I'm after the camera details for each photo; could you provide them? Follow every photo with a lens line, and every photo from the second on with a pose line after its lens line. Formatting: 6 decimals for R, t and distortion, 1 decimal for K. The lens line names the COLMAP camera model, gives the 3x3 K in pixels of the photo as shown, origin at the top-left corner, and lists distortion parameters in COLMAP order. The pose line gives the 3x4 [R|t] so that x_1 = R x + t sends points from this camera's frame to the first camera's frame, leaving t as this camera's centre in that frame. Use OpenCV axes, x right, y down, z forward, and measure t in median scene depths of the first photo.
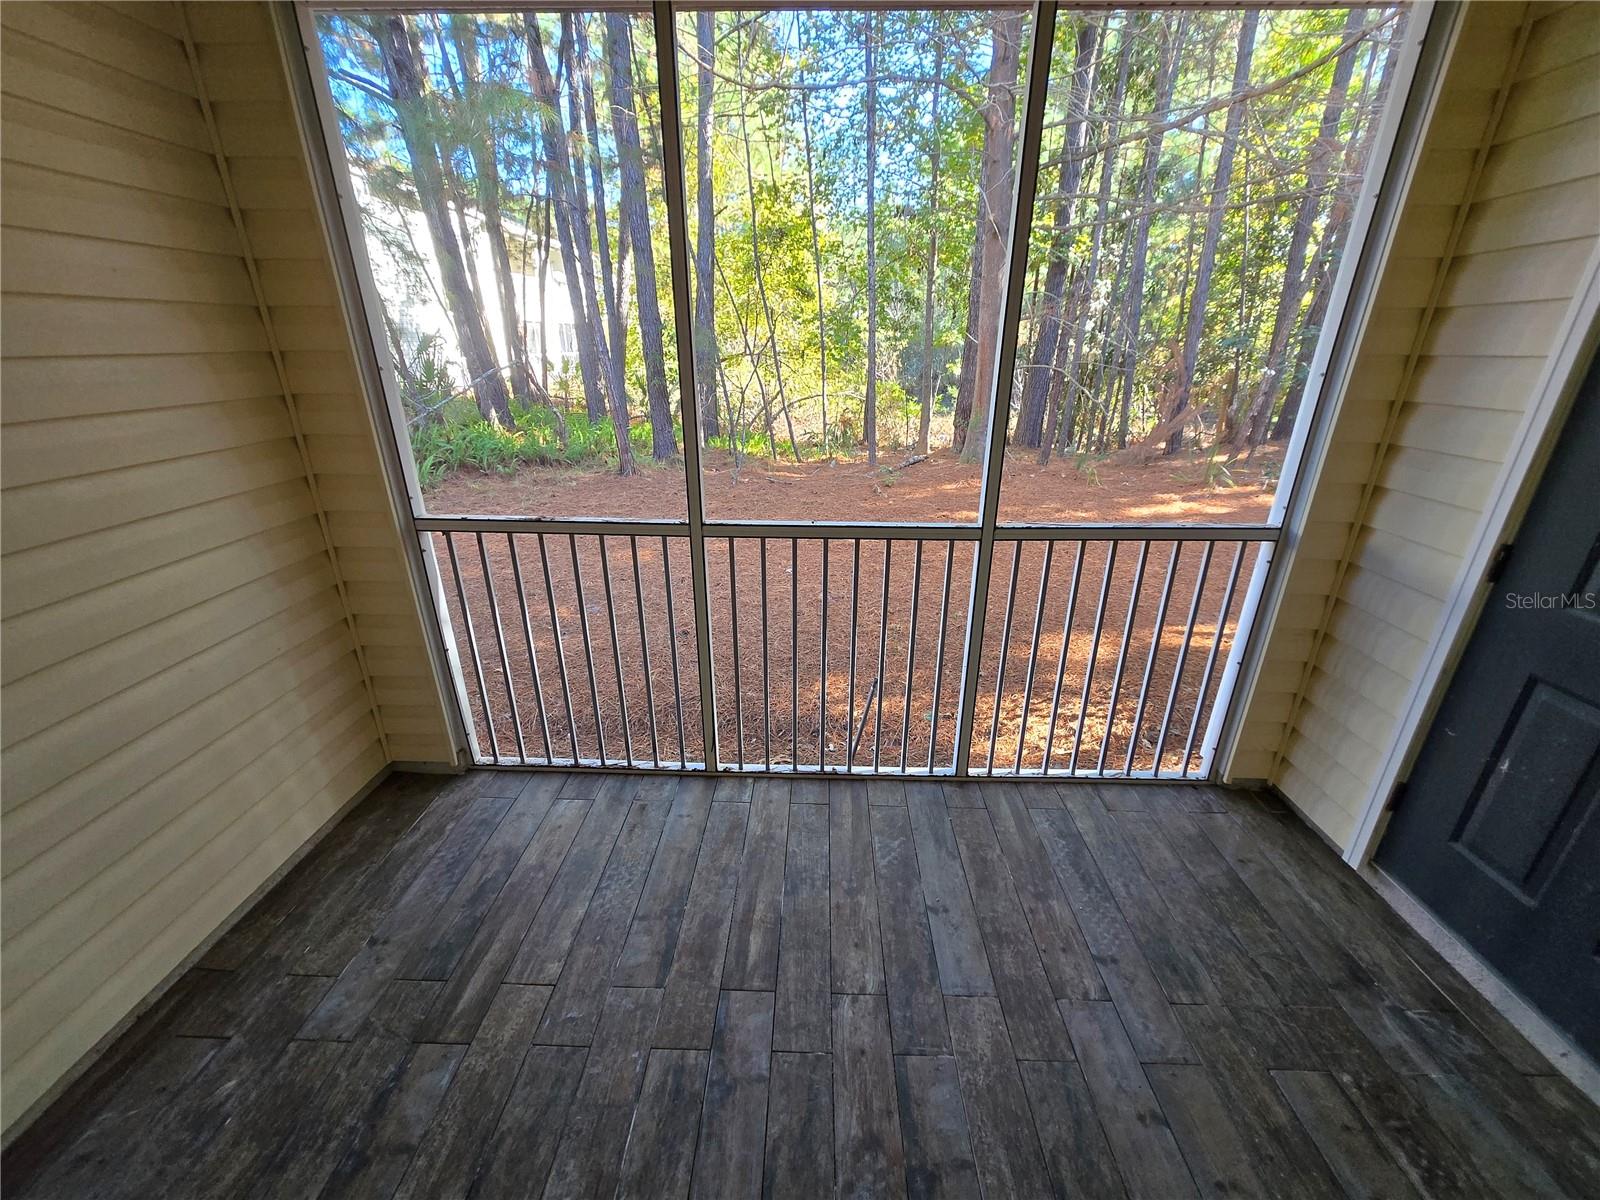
lens RADIAL K [[629.0, 0, 802.7], [0, 629.0, 592.2], [0, 0, 1]] dist [0.001677, 0.000771]
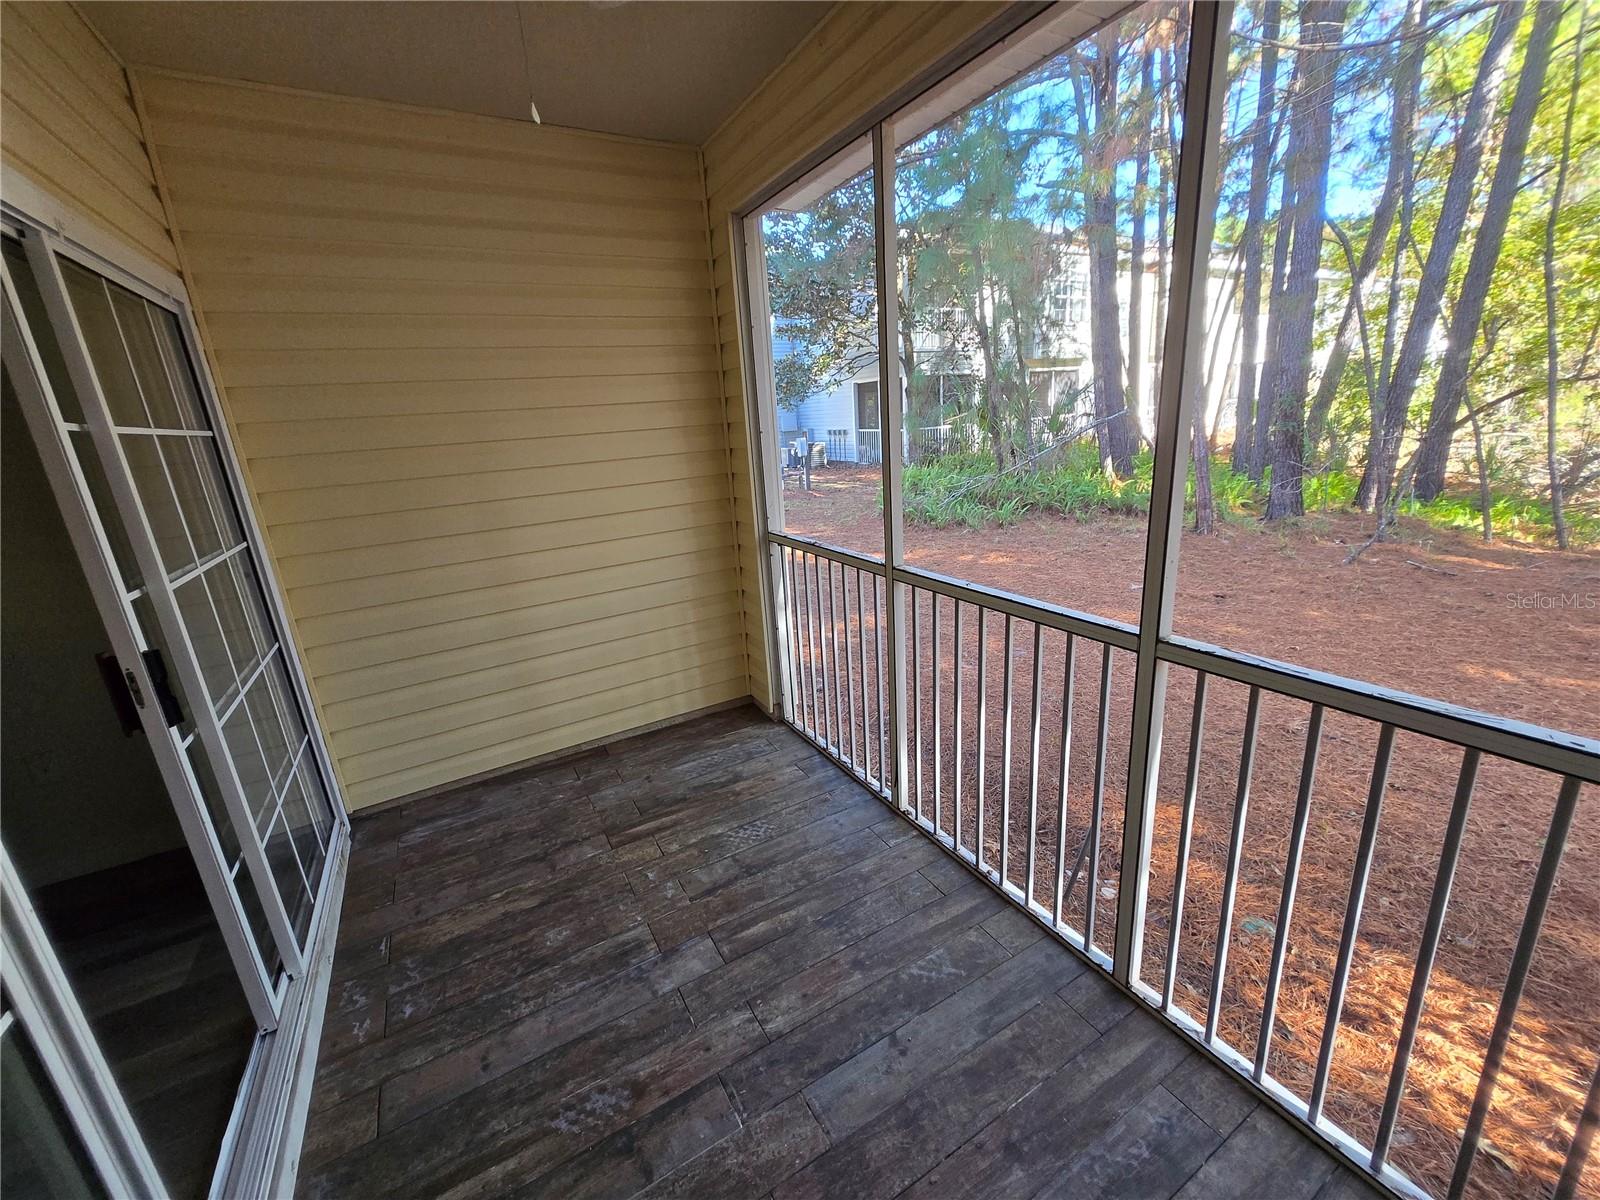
lens RADIAL K [[629.0, 0, 802.7], [0, 629.0, 592.2], [0, 0, 1]] dist [0.001677, 0.000771]
pose [[0.526124, 0.195498, -0.827632, 0.733074], [-0.252808, 0.965174, 0.067278, -0.112763], [0.811962, 0.173835, 0.557225, 0.311380]]
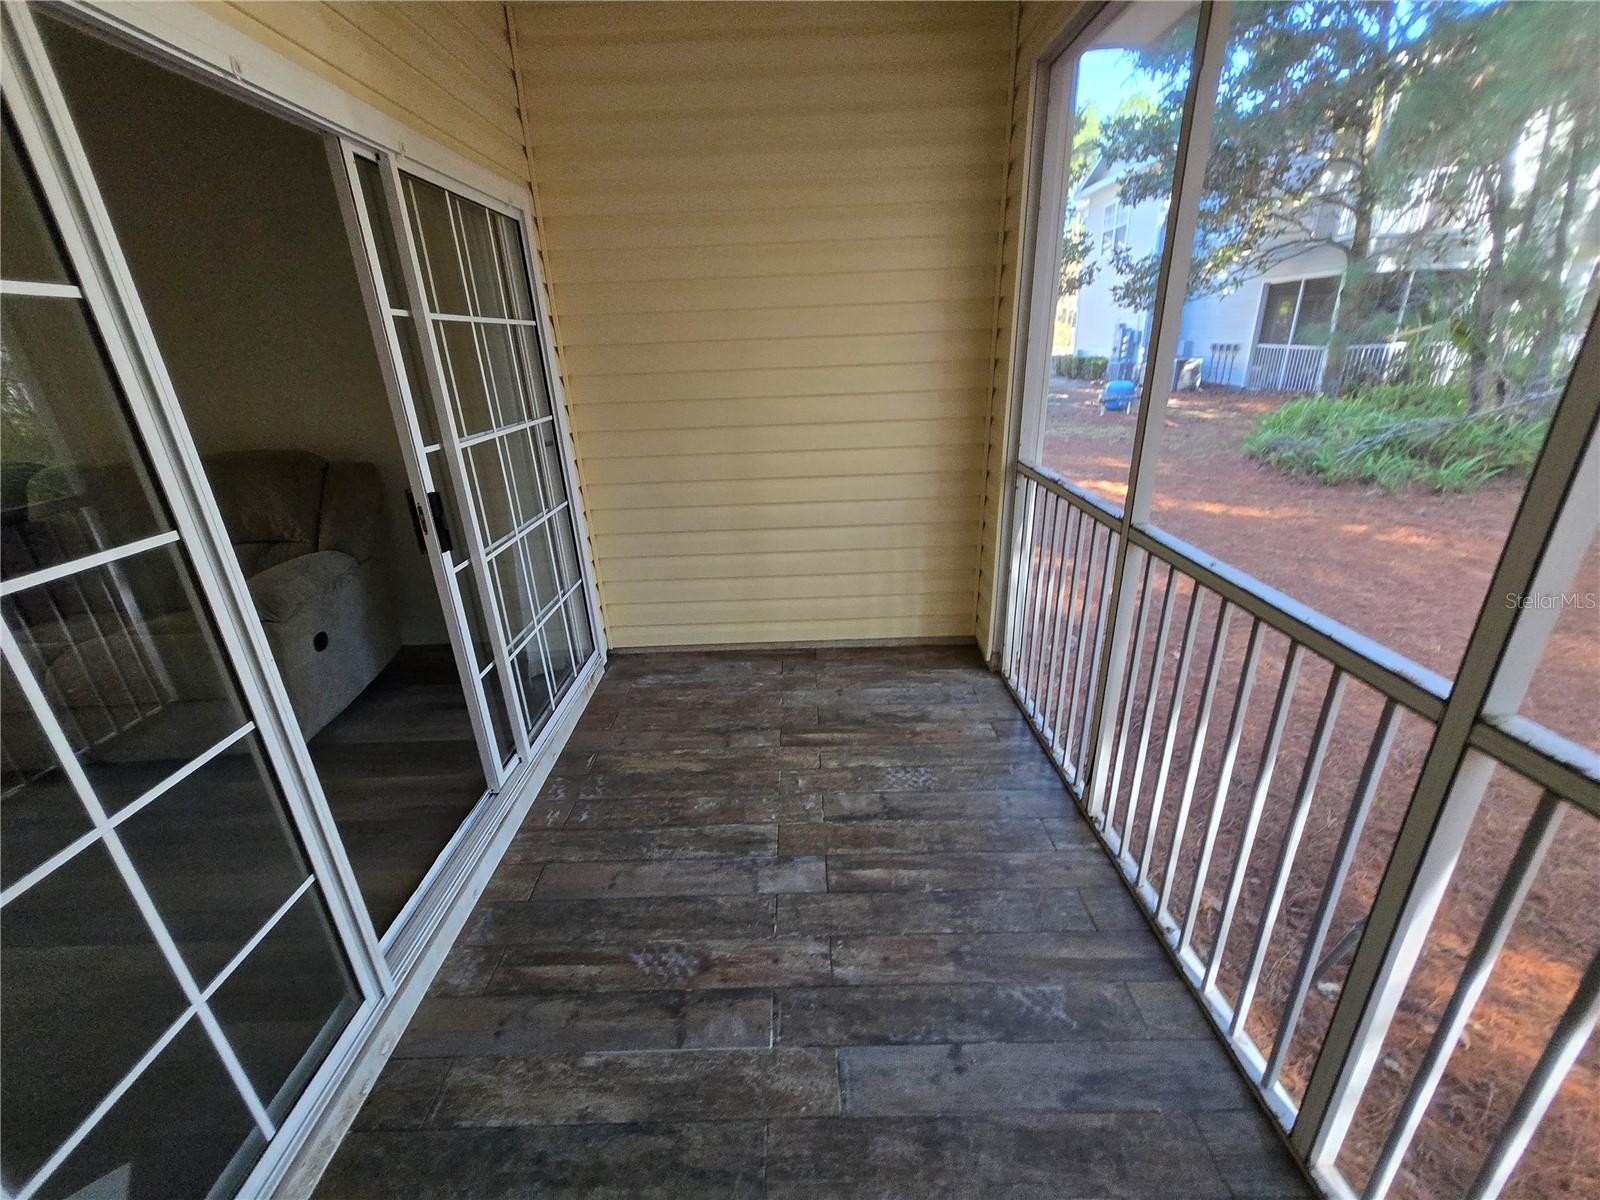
lens RADIAL K [[636.4, 0, 806.8], [0, 636.4, 582.9], [0, 0, 1]] dist [0.002059, 0.000218]
pose [[0.040915, 0.354554, -0.934140, 0.718834], [-0.338168, 0.884661, 0.320963, -0.186200], [0.940196, 0.302764, 0.156094, 0.535589]]
